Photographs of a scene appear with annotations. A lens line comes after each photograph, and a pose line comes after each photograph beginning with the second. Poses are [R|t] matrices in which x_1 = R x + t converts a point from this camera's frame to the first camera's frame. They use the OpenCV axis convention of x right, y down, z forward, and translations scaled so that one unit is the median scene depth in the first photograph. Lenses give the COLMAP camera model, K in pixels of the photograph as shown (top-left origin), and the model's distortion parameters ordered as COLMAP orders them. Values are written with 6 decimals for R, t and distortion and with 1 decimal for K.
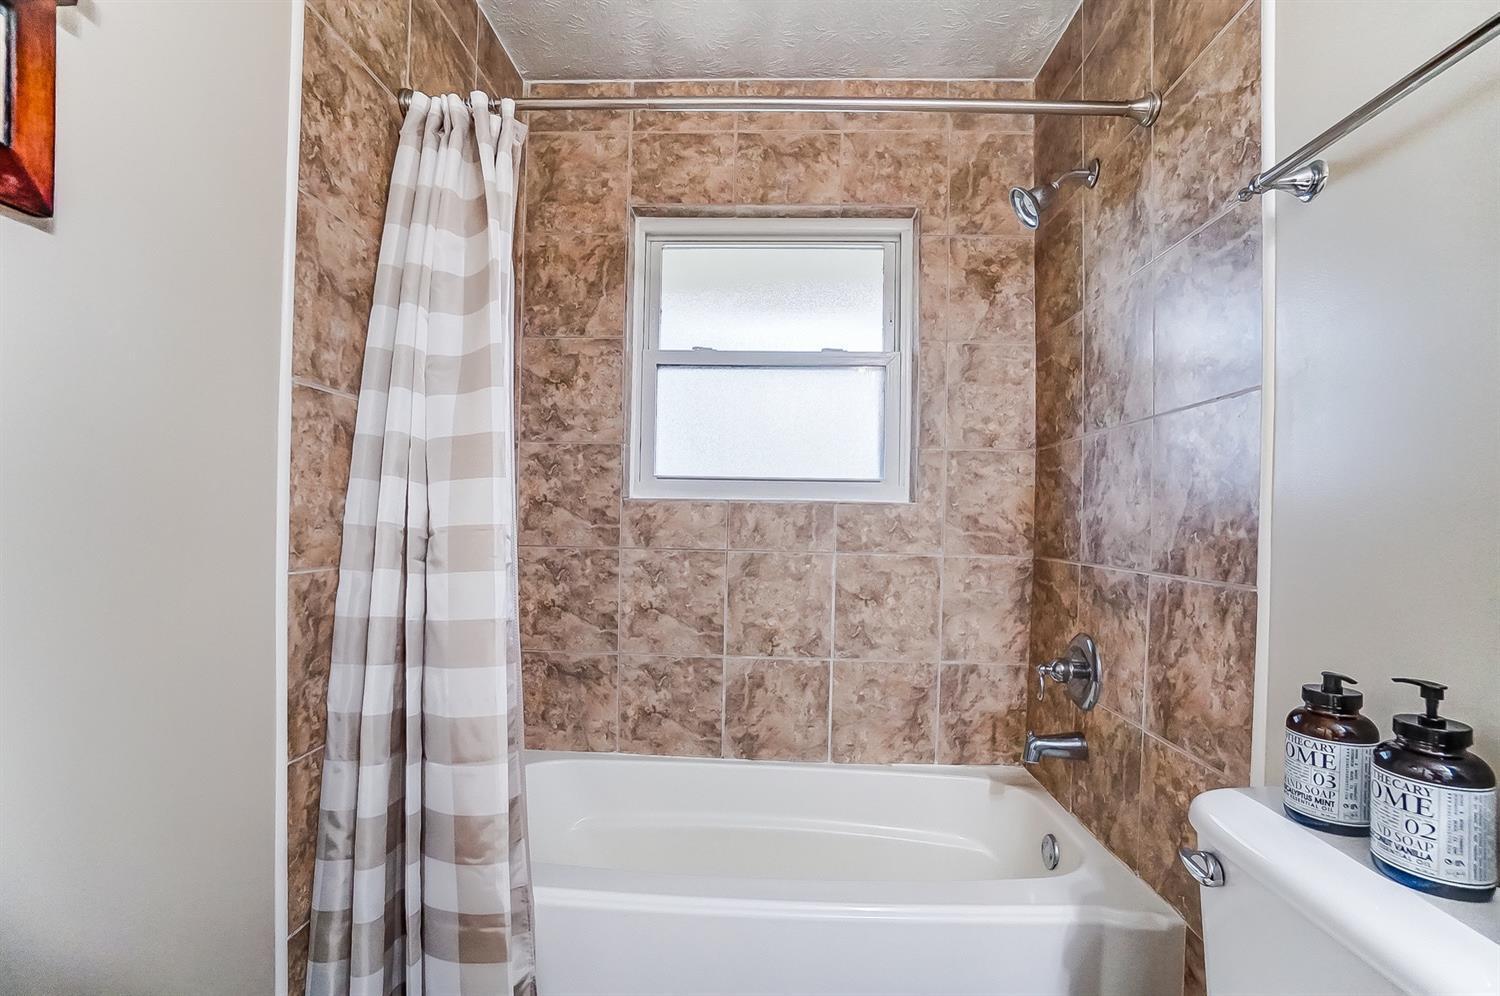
lens RADIAL K [[672.0, 0, 740.6], [0, 672.0, 514.9], [0, 0, 1]] dist [-0.067668, 0.024338]
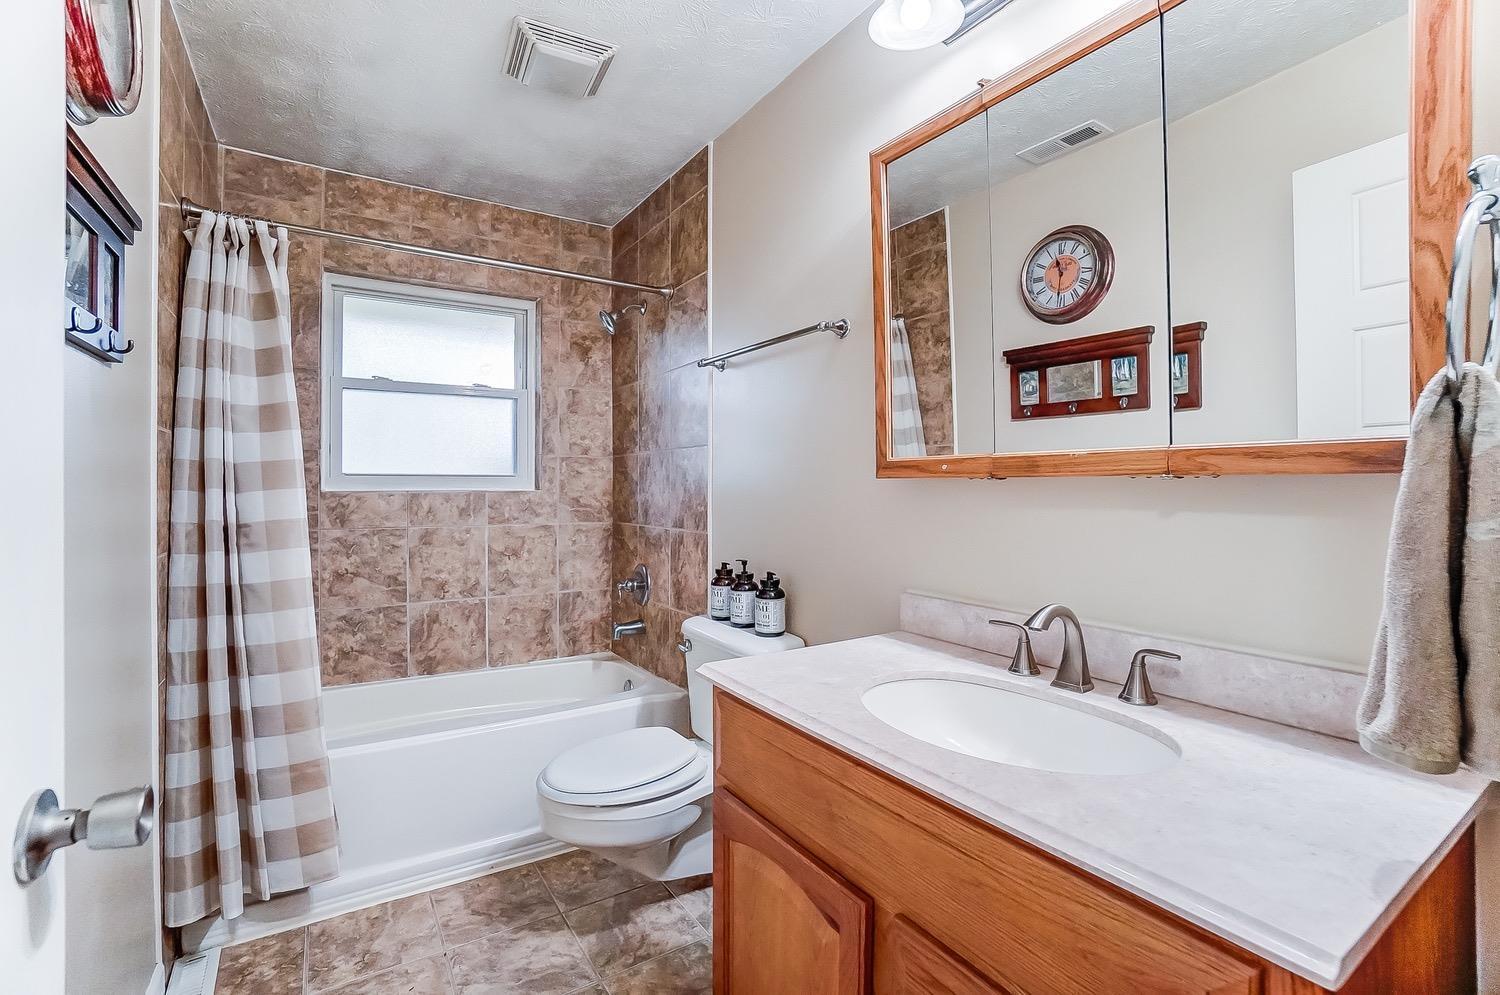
lens RADIAL K [[672.0, 0, 740.6], [0, 672.0, 514.4], [0, 0, 1]] dist [-0.067668, 0.024338]
pose [[0.817558, -0.039336, 0.574502, -0.251338], [0.011020, 0.998550, 0.052689, -0.039568], [-0.575741, -0.036745, 0.816806, -0.534550]]
